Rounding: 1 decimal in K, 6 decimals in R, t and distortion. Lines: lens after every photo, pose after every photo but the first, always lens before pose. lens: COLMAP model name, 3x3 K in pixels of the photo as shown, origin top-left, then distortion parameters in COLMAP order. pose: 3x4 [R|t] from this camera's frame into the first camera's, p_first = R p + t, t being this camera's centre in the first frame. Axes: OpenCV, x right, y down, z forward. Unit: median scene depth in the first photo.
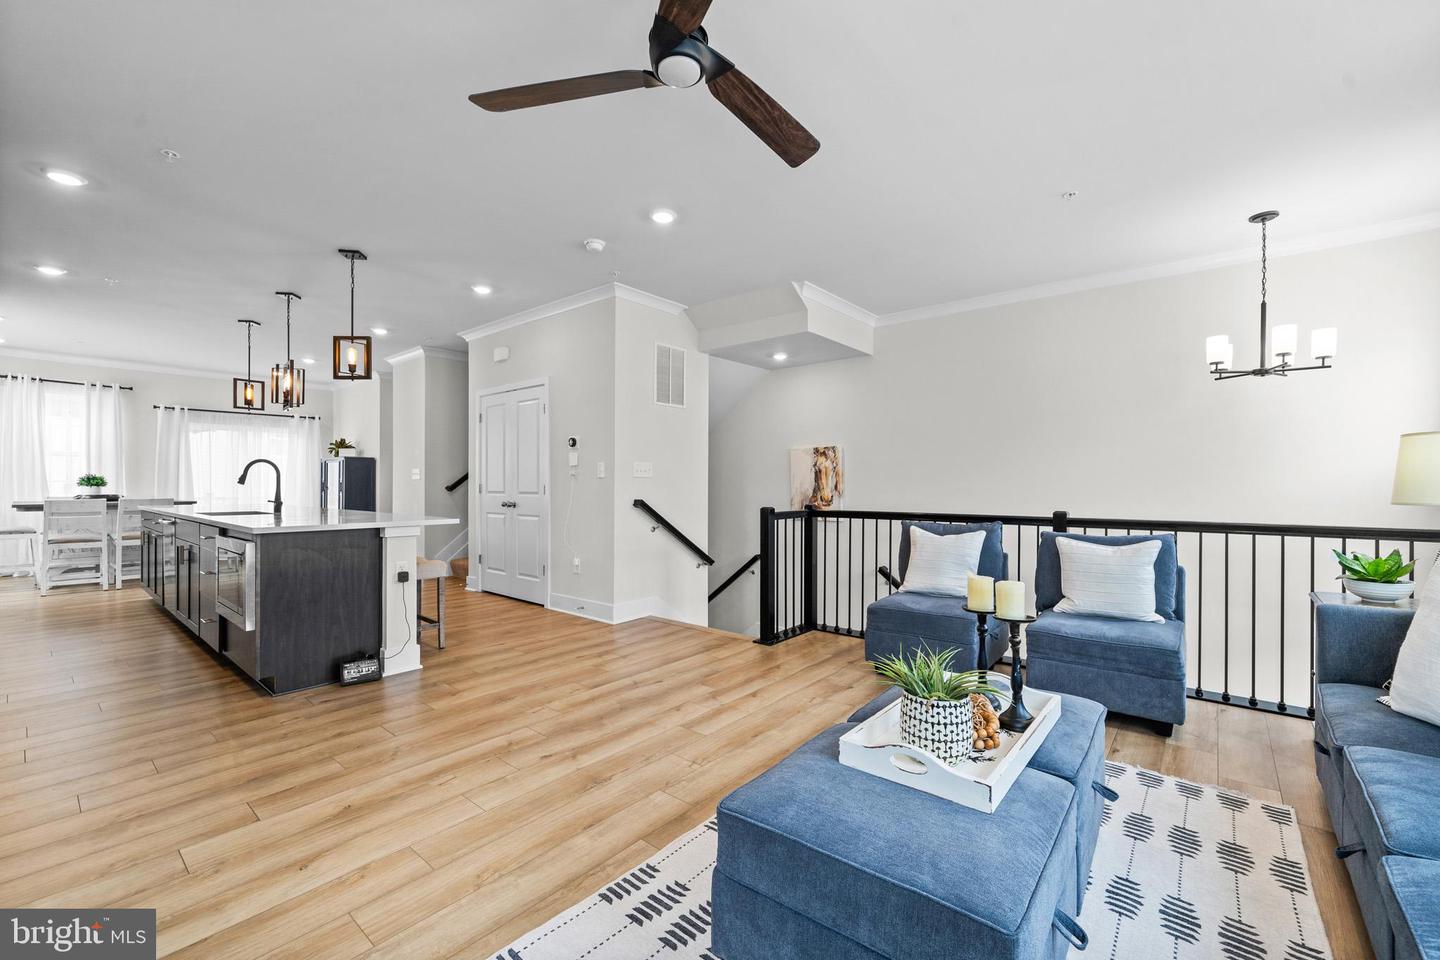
lens RADIAL K [[584.0, 0, 720.4], [0, 584.0, 485.2], [0, 0, 1]] dist [-0.001790, -0.000602]
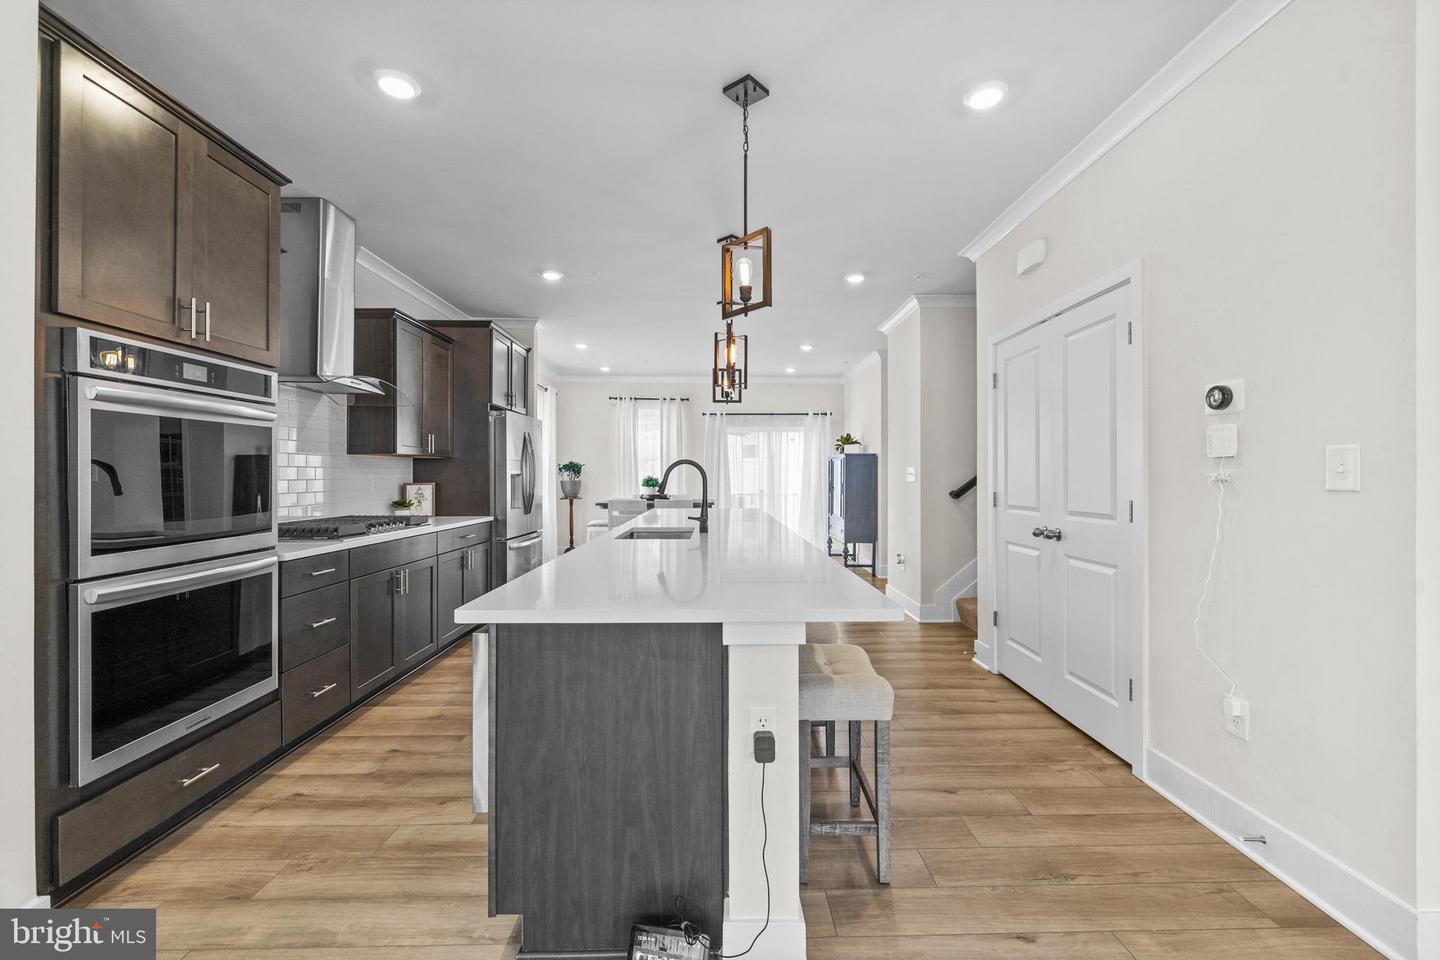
lens RADIAL K [[584.0, 0, 727.4], [0, 584.0, 473.8], [0, 0, 1]] dist [-0.001790, -0.000602]
pose [[0.660946, -0.006414, -0.750406, -0.154020], [-0.000630, 0.999958, -0.009102, -0.015536], [0.750433, 0.006488, 0.660915, 0.425149]]
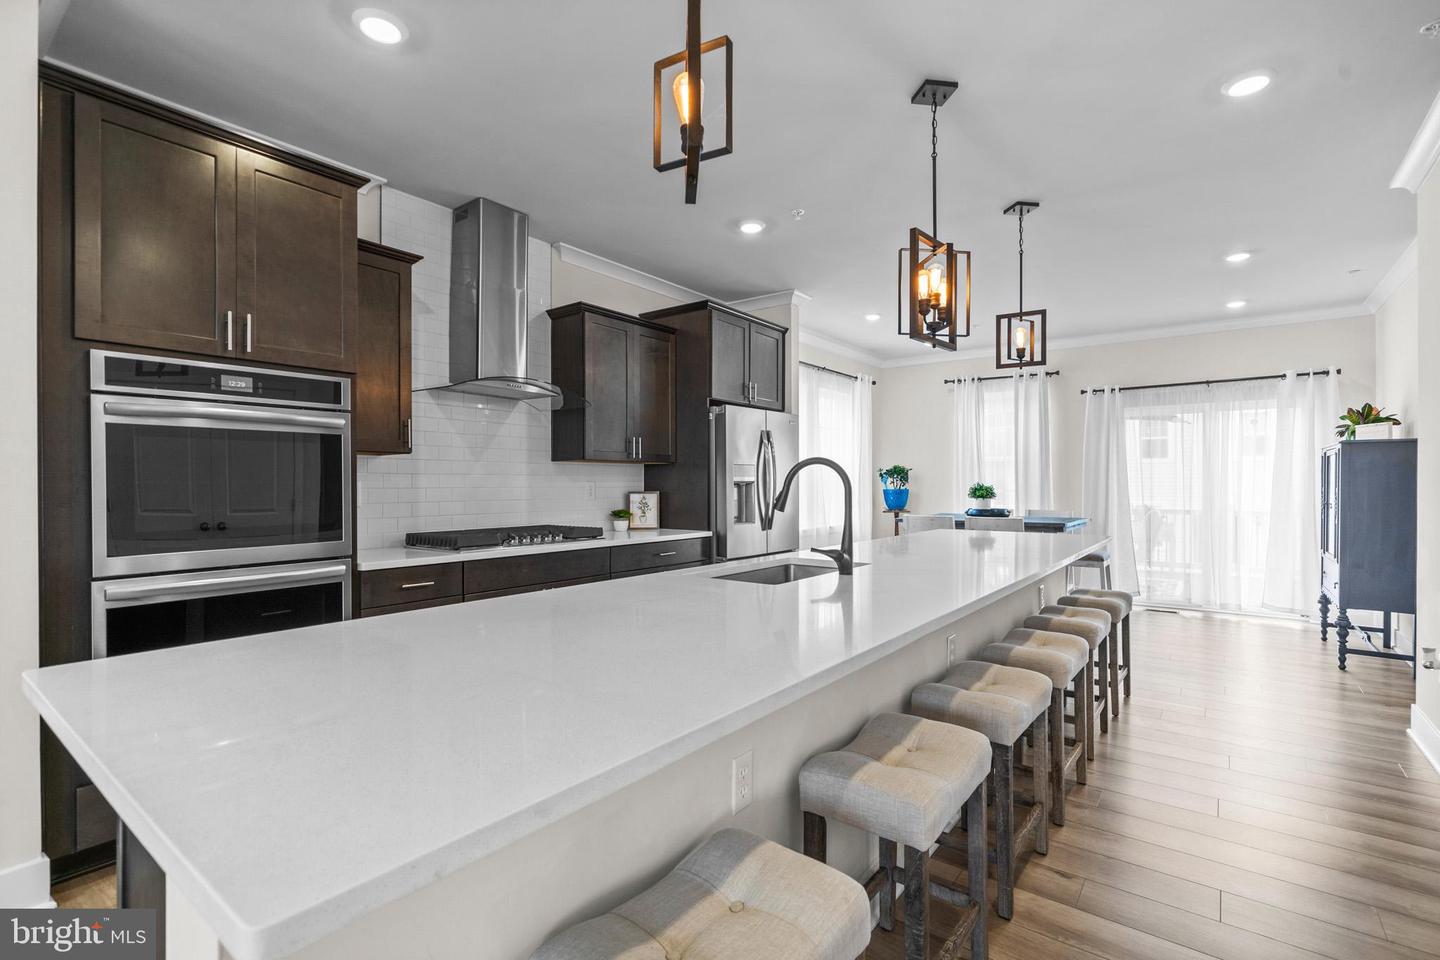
lens RADIAL K [[659.6, 0, 729.5], [0, 659.6, 490.1], [0, 0, 1]] dist [0.000728, 0.001741]
pose [[0.052769, 0.005223, -0.998593, -0.203524], [-0.002091, 0.999985, 0.005120, -0.016142], [0.998605, 0.001818, 0.052779, 0.704898]]
